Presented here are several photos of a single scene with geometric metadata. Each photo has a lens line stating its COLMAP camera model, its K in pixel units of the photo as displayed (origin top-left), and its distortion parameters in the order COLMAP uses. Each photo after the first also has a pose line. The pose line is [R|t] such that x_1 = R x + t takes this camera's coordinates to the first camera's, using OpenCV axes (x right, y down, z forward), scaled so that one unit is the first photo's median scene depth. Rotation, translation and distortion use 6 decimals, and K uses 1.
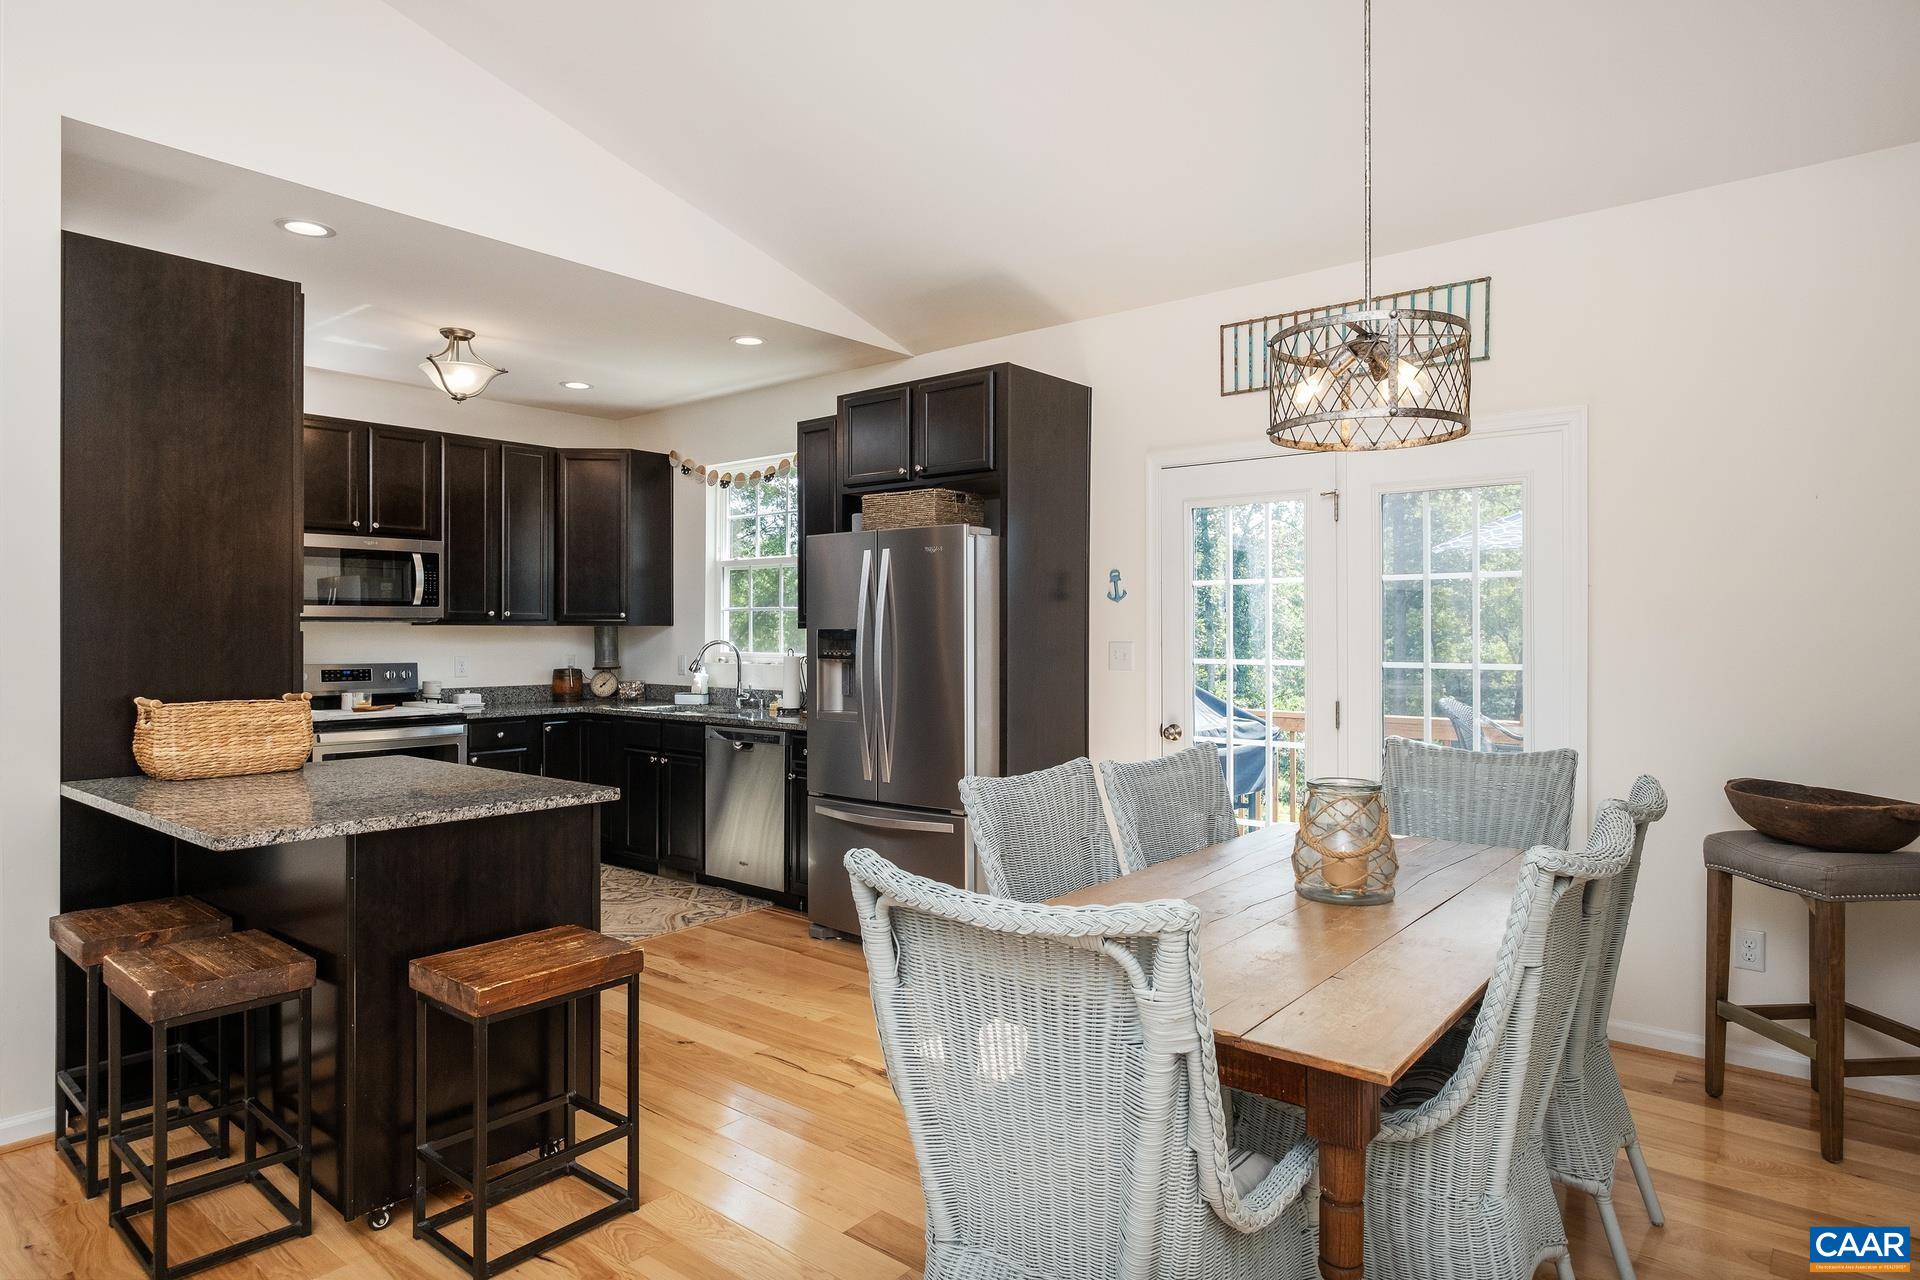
lens RADIAL K [[1113.4, 0, 960.0], [0, 1113.4, 640.0], [0, 0, 1]] dist [-0.004190, -0.000296]
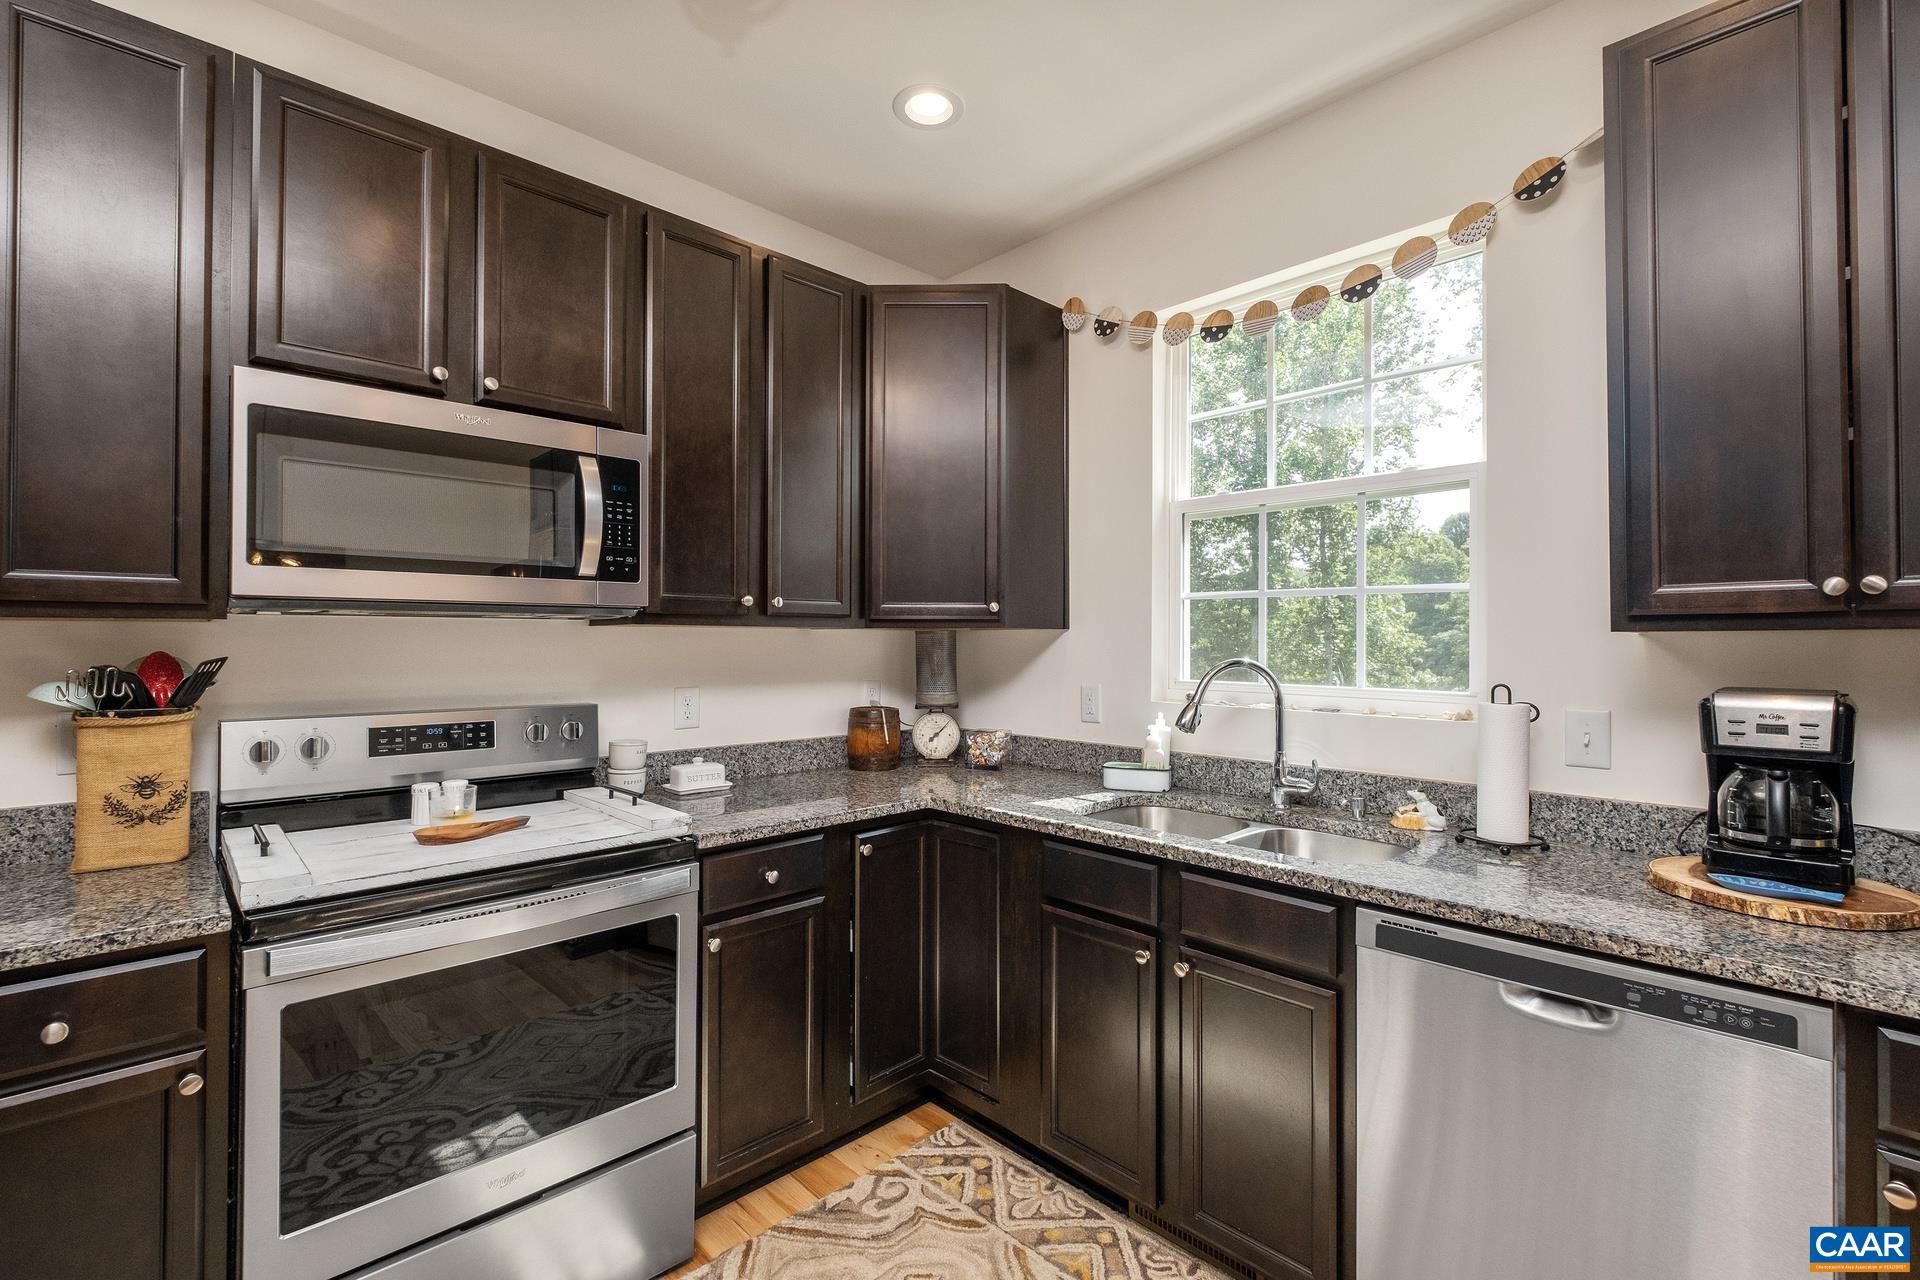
lens RADIAL K [[845.5, 0, 967.2], [0, 845.5, 626.9], [0, 0, 1]] dist [0.007713, -0.007207]
pose [[0.994836, -0.001263, -0.101484, -0.290714], [-0.001094, 0.999731, -0.023168, -0.004394], [0.101486, 0.023160, 0.994567, 0.648703]]
